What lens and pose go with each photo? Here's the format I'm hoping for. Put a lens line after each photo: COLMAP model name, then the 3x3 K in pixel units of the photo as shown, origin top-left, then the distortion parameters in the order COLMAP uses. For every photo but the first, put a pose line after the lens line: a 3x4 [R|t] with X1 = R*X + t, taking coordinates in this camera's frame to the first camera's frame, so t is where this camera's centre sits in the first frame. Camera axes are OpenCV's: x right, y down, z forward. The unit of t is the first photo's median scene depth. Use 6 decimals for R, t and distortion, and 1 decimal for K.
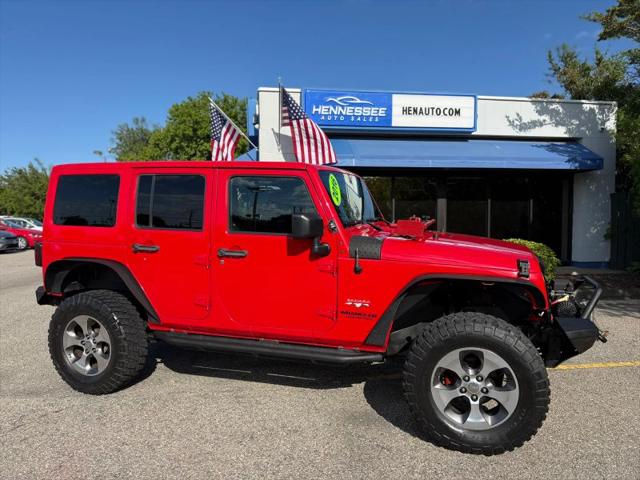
lens RADIAL K [[452.3, 0, 318.4], [0, 452.3, 240.2], [0, 0, 1]] dist [0.058882, -0.078562]
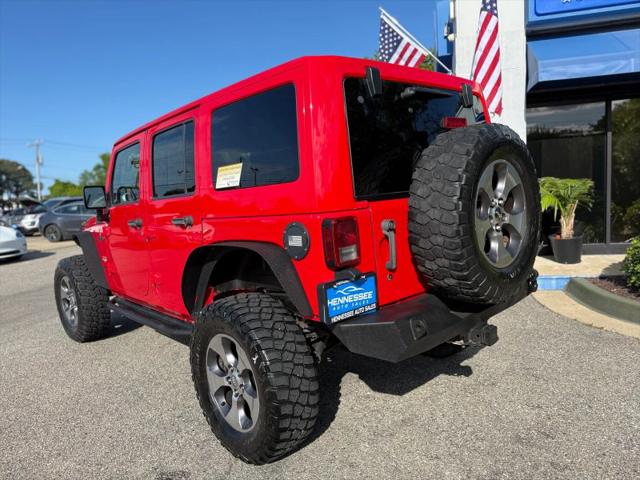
lens RADIAL K [[454.5, 0, 322.0], [0, 454.5, 241.4], [0, 0, 1]] dist [0.039256, -0.053601]
pose [[0.925582, -0.005593, -0.378505, -0.062149], [0.033875, 0.997103, 0.068101, -0.006254], [0.377027, -0.075855, 0.923091, 0.304294]]
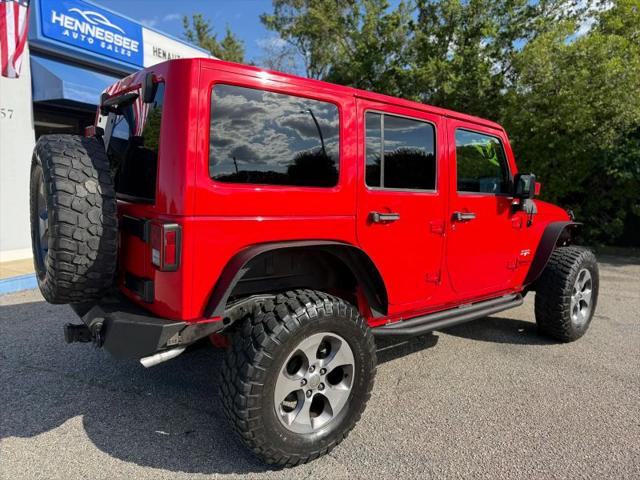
lens RADIAL K [[454.5, 0, 322.0], [0, 454.5, 241.4], [0, 0, 1]] dist [0.039256, -0.053601]
pose [[0.532202, -0.094681, 0.841307, -0.403804], [0.025505, 0.995069, 0.095851, -0.005604], [-0.846233, -0.029555, 0.531992, 0.275251]]
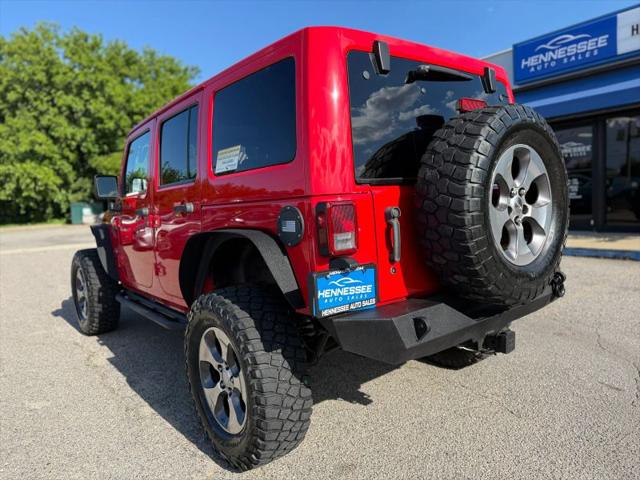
lens RADIAL K [[451.6, 0, 321.0], [0, 451.6, 241.0], [0, 0, 1]] dist [0.044835, -0.055834]
pose [[0.877222, -0.090447, 0.471489, -1.087829], [0.070506, 0.995715, 0.059832, -0.016057], [-0.474880, -0.019243, 0.879840, 0.811818]]
